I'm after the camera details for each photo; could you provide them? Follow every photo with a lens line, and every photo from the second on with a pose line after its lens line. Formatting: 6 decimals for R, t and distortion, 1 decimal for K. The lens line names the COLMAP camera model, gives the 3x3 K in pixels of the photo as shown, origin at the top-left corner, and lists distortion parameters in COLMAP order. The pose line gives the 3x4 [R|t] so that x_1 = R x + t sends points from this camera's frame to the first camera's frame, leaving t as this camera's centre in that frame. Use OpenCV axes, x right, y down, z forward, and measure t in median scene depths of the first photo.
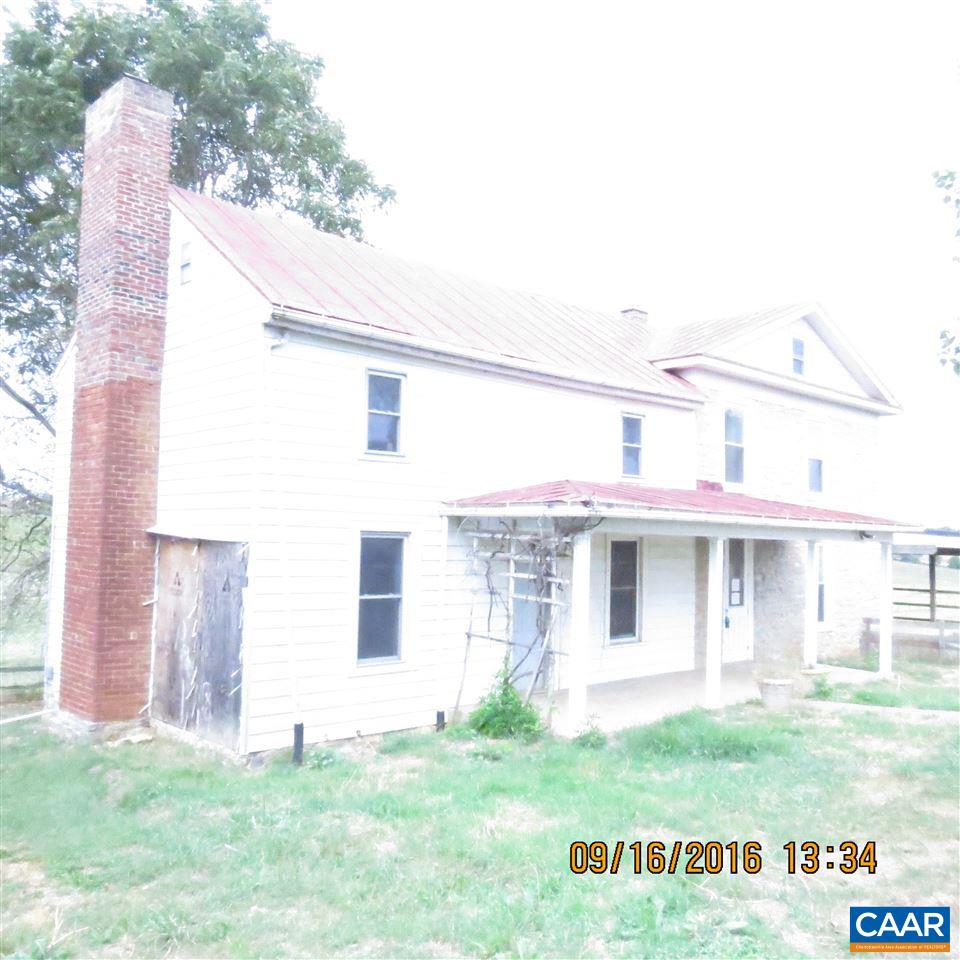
lens RADIAL K [[870.5, 0, 480.0], [0, 870.5, 480.0], [0, 0, 1]] dist [-0.051384, 0.002611]
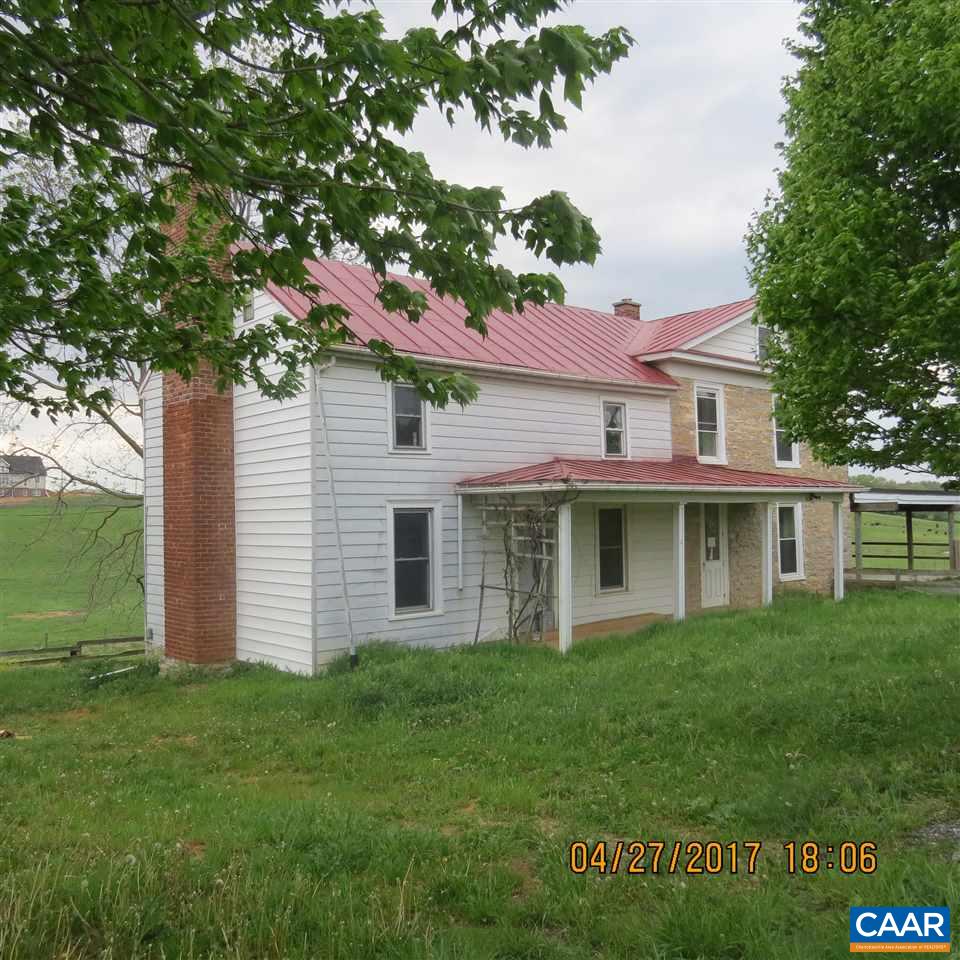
lens RADIAL K [[922.8, 0, 480.0], [0, 922.8, 480.0], [0, 0, 1]] dist [0.000215, -0.001997]
pose [[0.998055, -0.040910, -0.047028, 0.053070], [0.042262, 0.998711, 0.028120, -0.016057], [0.045817, -0.030052, 0.998498, -0.340815]]
